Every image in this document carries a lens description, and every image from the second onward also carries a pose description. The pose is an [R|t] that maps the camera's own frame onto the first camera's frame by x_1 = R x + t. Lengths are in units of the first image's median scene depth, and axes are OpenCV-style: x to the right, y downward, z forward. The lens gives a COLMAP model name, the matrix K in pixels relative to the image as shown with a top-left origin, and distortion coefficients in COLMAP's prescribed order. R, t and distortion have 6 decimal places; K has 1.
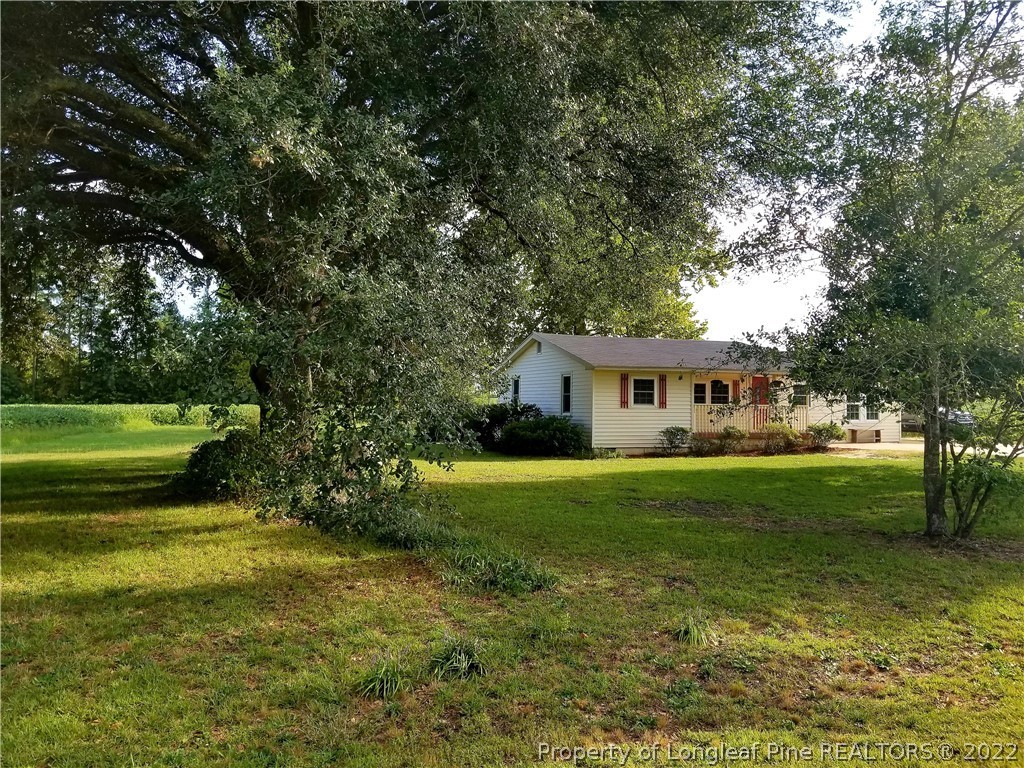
lens RADIAL K [[808.0, 0, 510.3], [0, 808.0, 382.9], [0, 0, 1]] dist [0.059032, -0.080247]
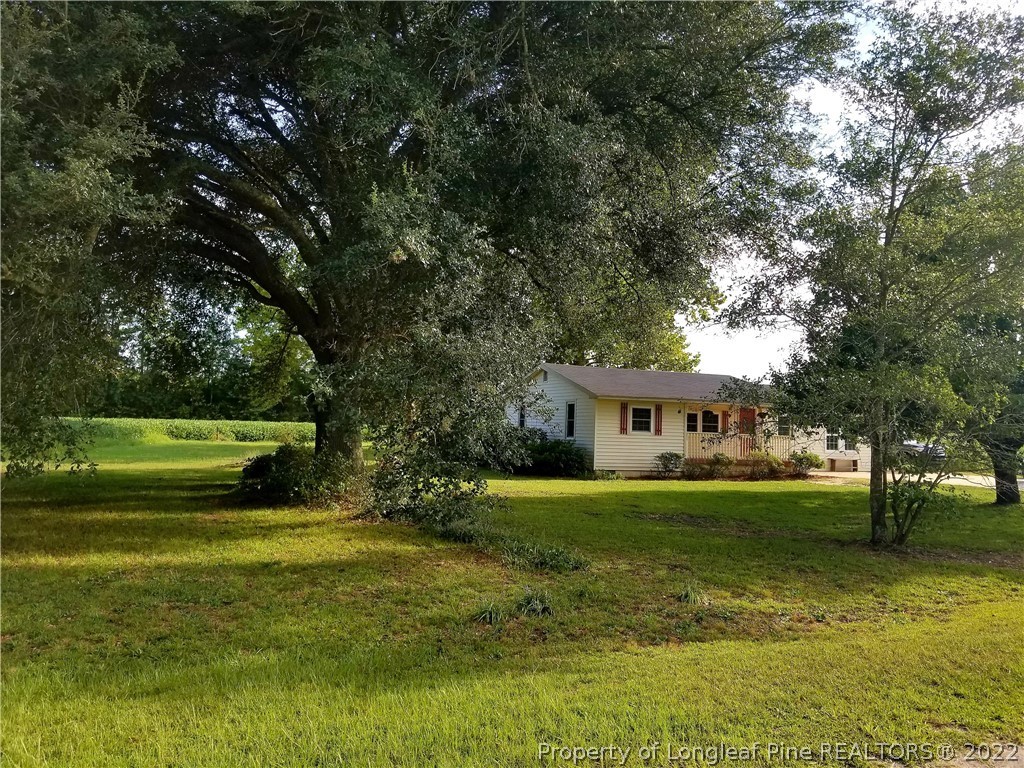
lens RADIAL K [[808.0, 0, 517.9], [0, 808.0, 381.8], [0, 0, 1]] dist [0.059032, -0.080247]
pose [[0.999486, 0.025248, 0.019770, -0.066859], [-0.024666, 0.999272, -0.029111, -0.011675], [-0.020491, 0.028609, 0.999381, -0.246486]]
